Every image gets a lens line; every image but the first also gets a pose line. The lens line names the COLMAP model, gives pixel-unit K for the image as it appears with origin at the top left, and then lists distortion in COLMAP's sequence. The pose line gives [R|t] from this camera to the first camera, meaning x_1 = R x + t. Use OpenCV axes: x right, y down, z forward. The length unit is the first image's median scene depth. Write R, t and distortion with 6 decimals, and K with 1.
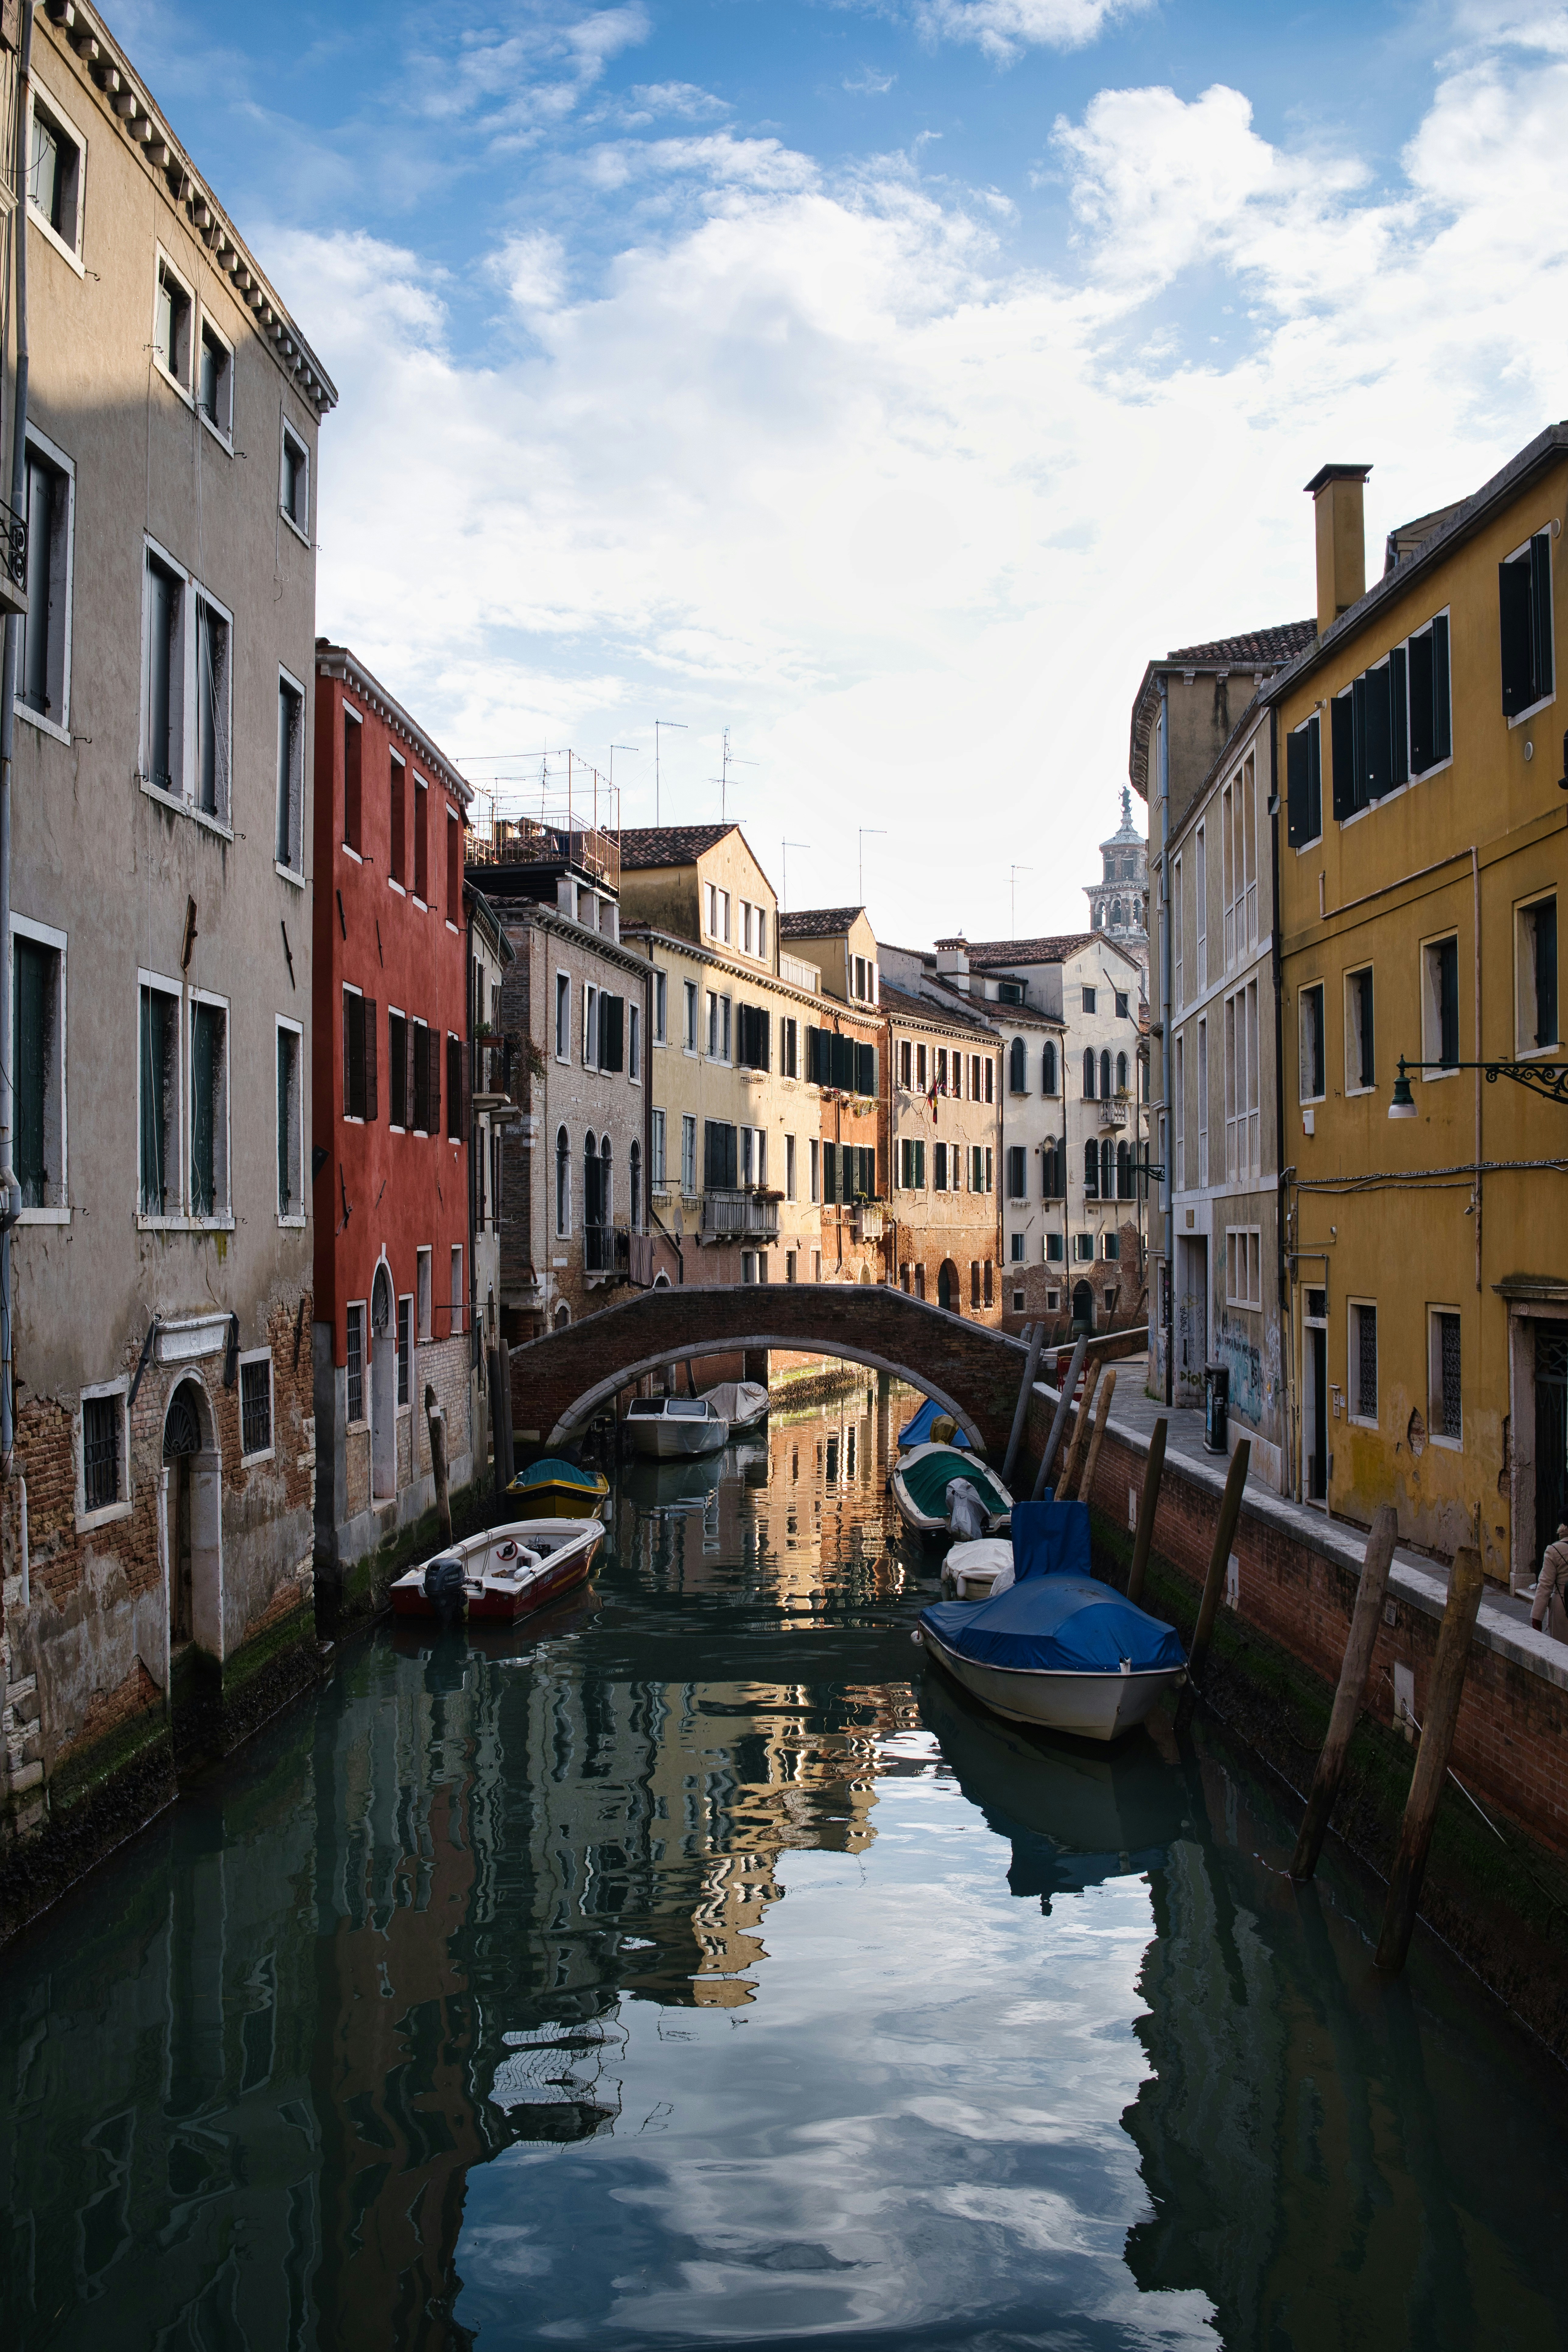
lens RADIAL K [[2324.4, 0, 775.2], [0, 2324.4, 1172.5], [0, 0, 1]] dist [-0.096629, 0.002920]
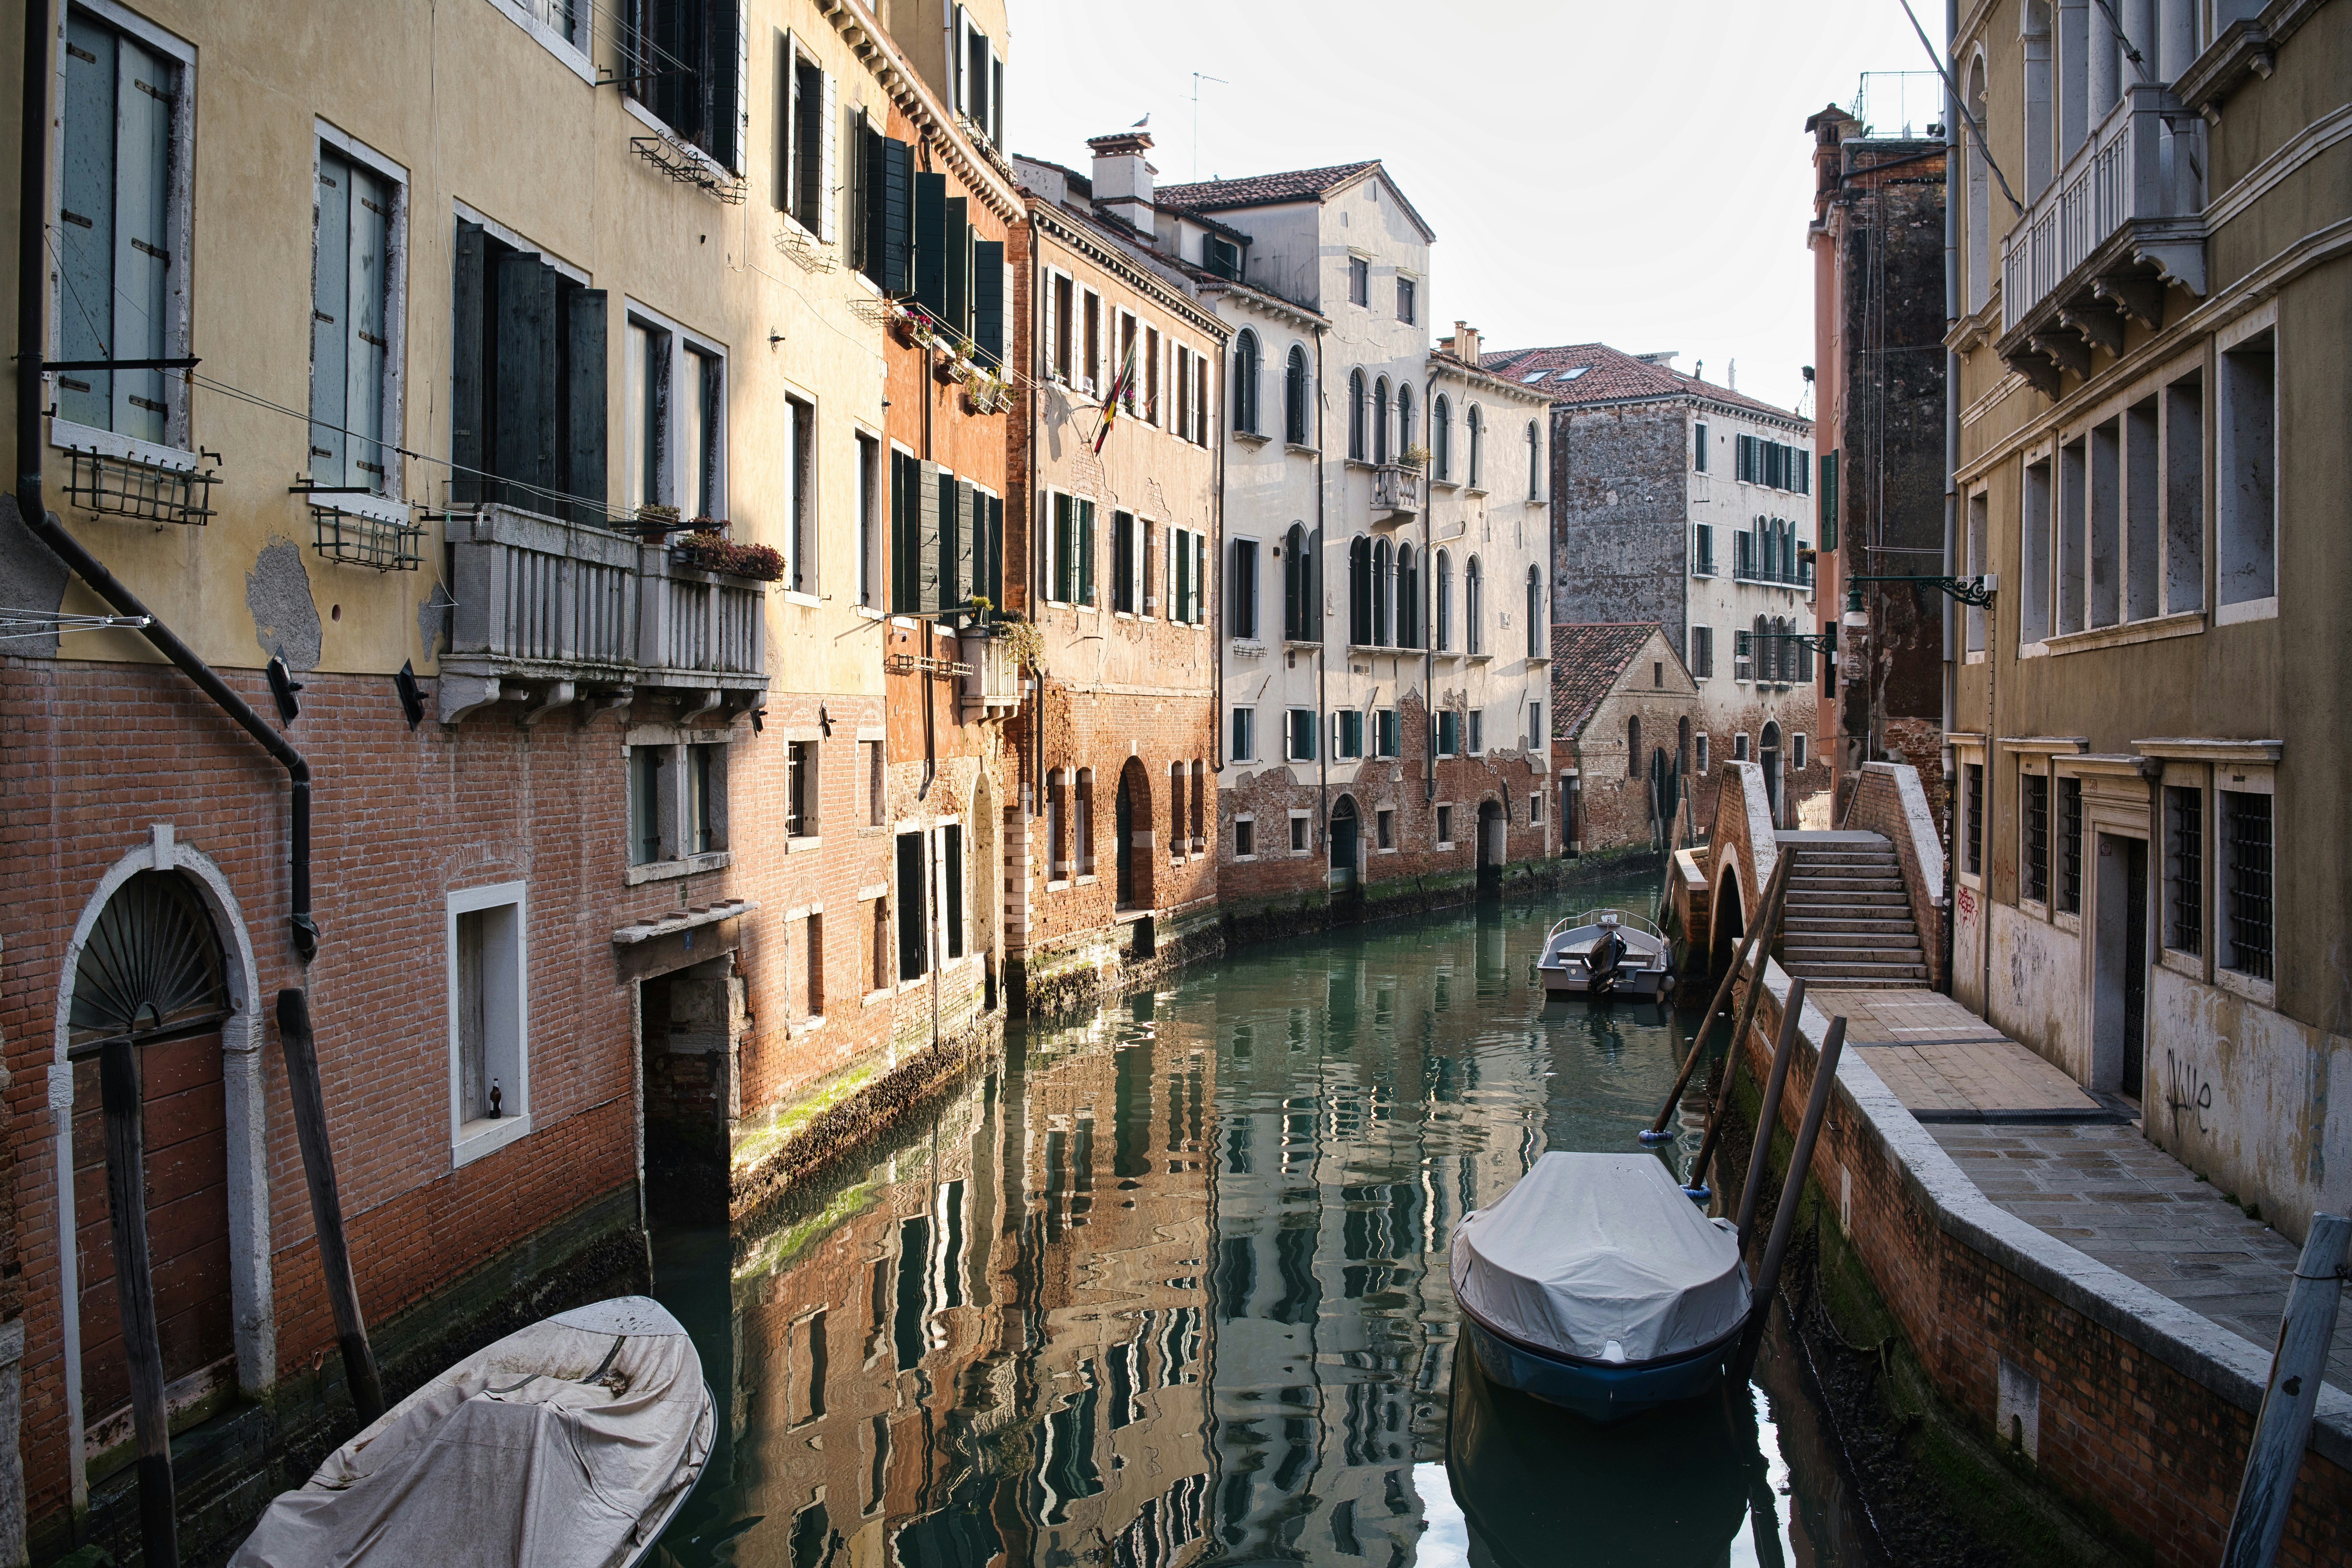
lens RADIAL K [[2324.4, 0, 1176.0], [0, 2324.4, 784.0], [0, 0, 1]] dist [-0.096629, 0.002920]
pose [[0.986172, 0.001483, 0.165716, 0.003497], [-0.010446, 0.998527, 0.053234, 0.016615], [-0.165393, -0.054229, 0.984736, 0.511506]]
